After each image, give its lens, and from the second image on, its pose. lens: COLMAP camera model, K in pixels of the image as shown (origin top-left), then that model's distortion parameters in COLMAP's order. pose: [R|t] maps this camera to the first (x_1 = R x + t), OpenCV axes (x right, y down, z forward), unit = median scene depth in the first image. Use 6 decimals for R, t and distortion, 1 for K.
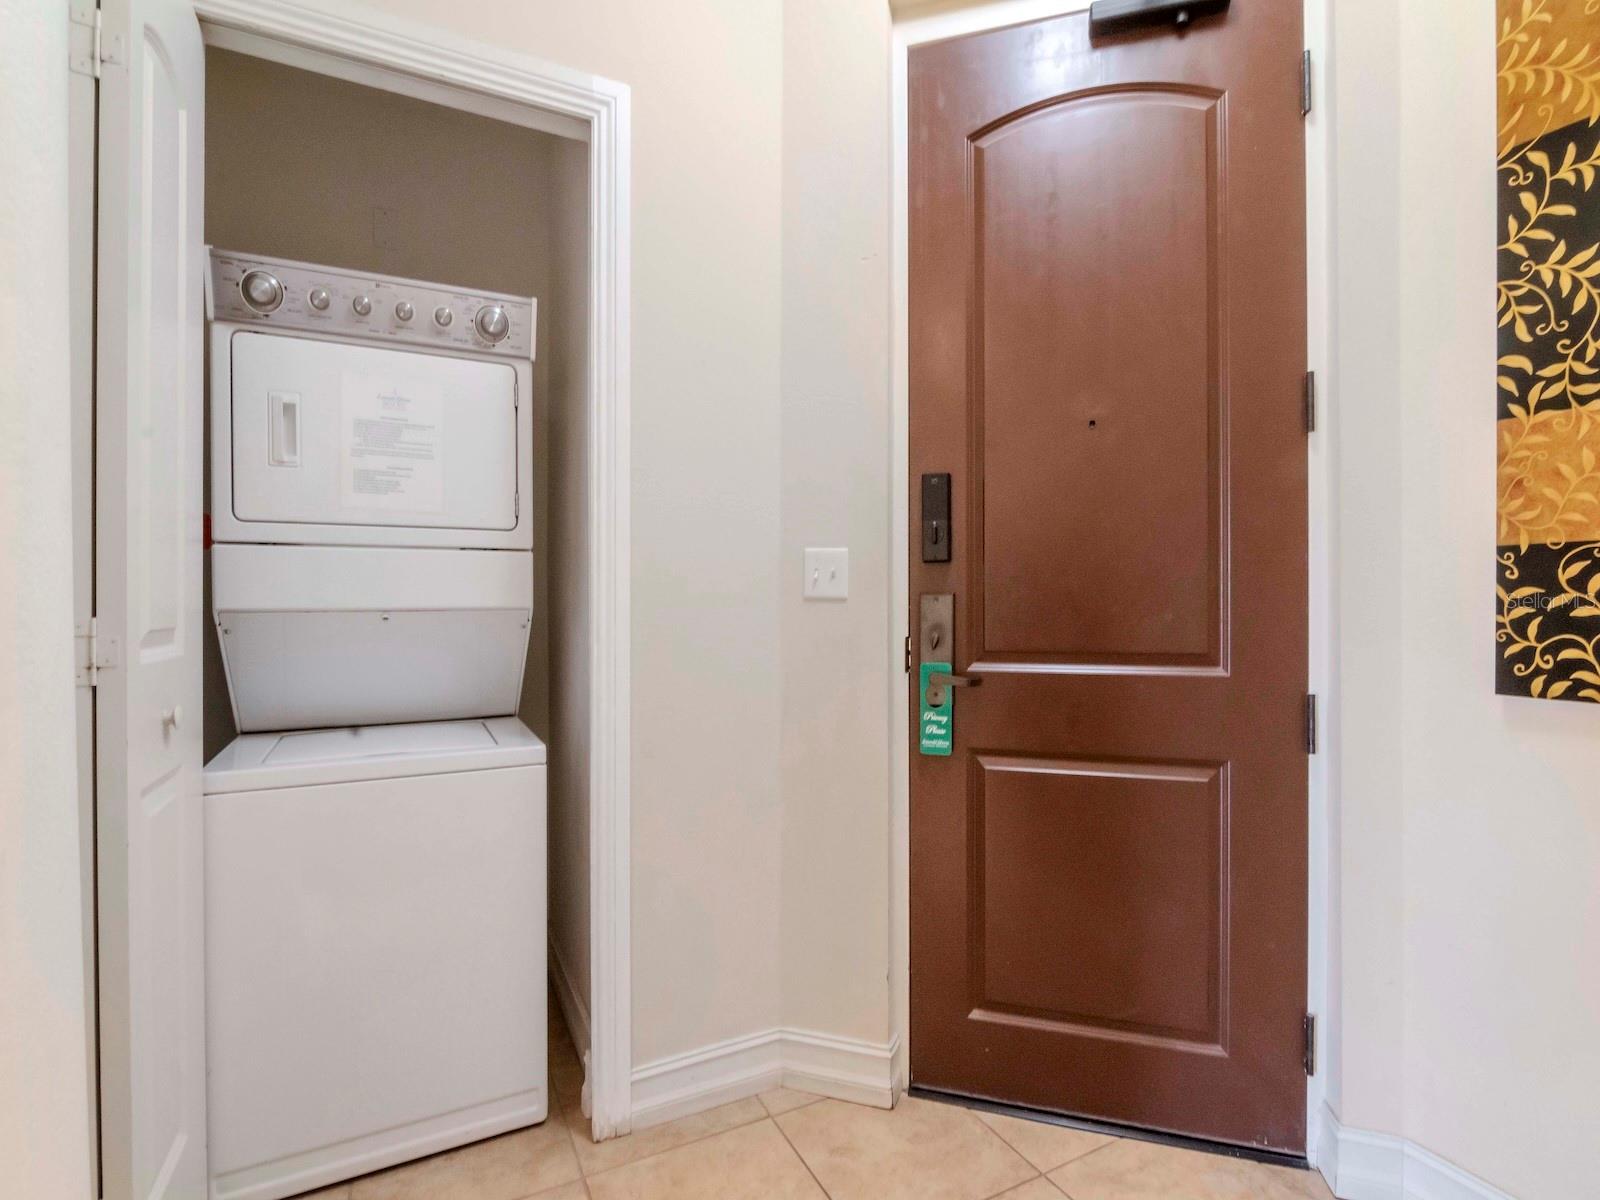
lens RADIAL K [[789.4, 0, 802.9], [0, 789.4, 607.1], [0, 0, 1]] dist [-0.001760, -0.004494]
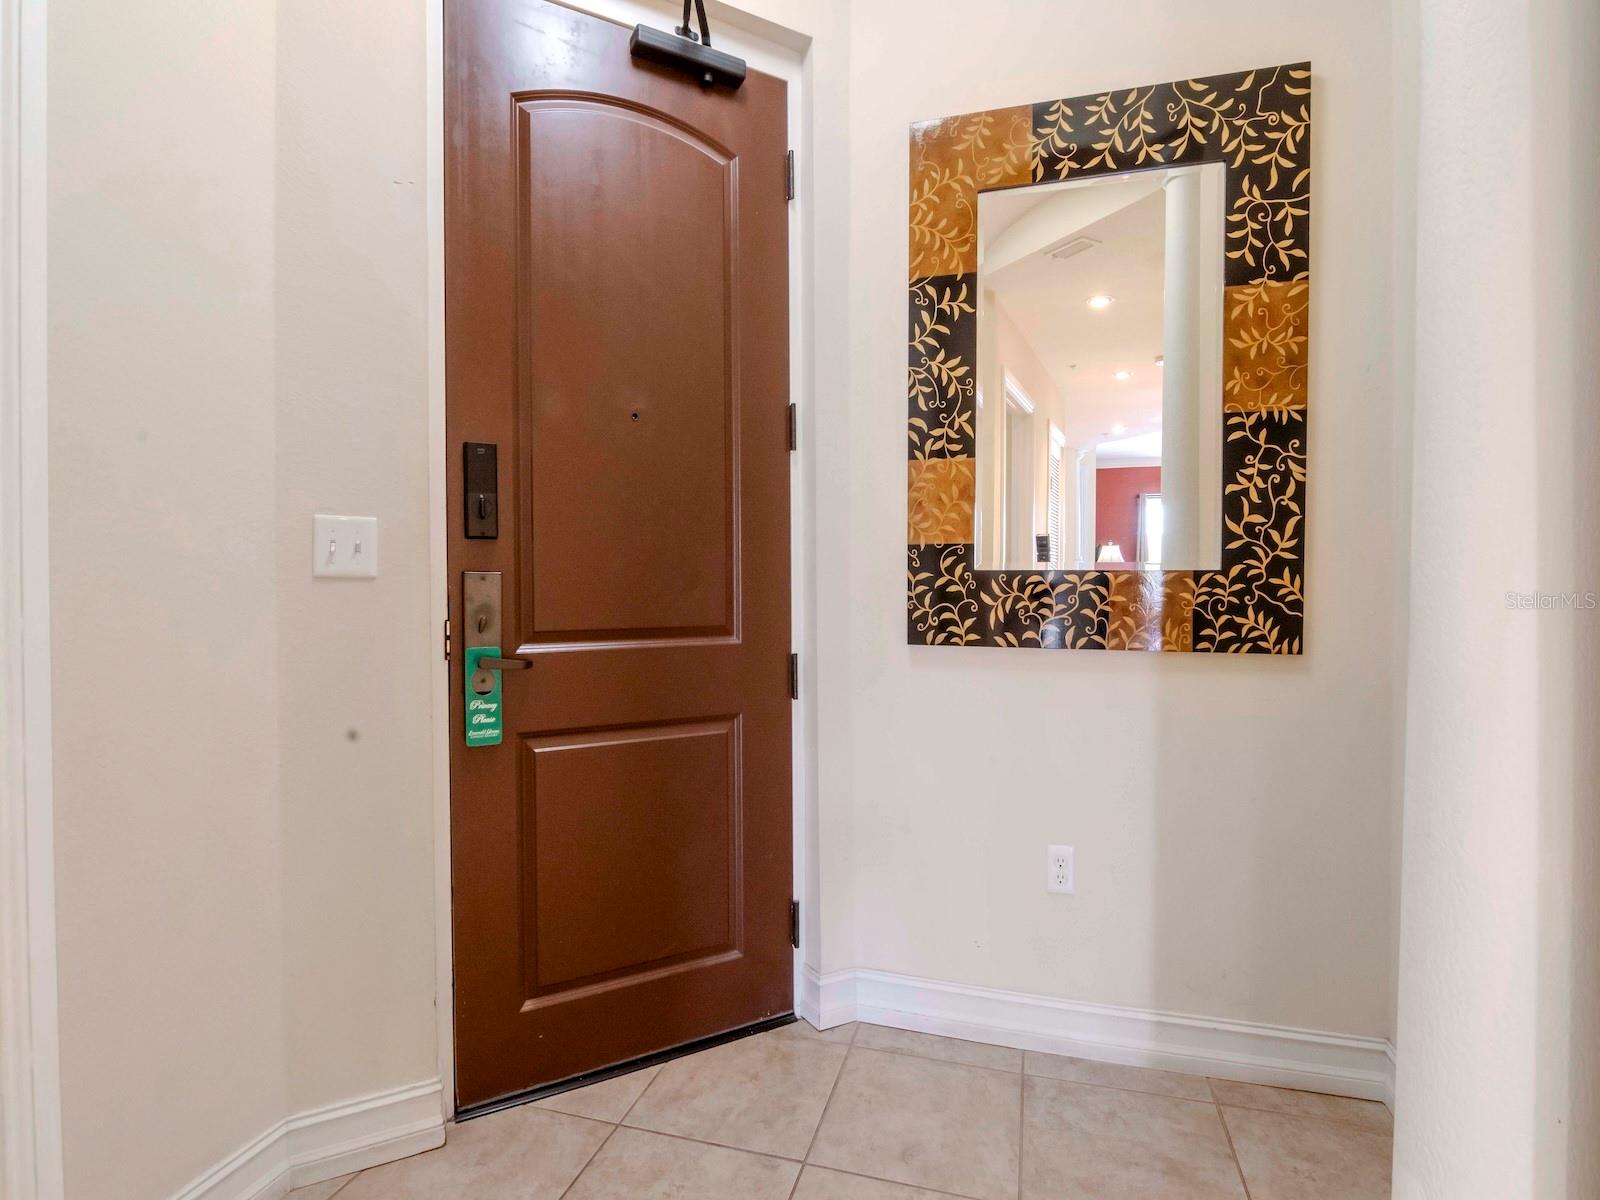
lens RADIAL K [[789.4, 0, 817.5], [0, 789.4, 595.1], [0, 0, 1]] dist [-0.001760, -0.004494]
pose [[0.685772, -0.009529, 0.727754, -0.264178], [0.003308, 0.999945, 0.009975, 0.001662], [-0.727809, -0.004433, 0.685766, 0.083610]]
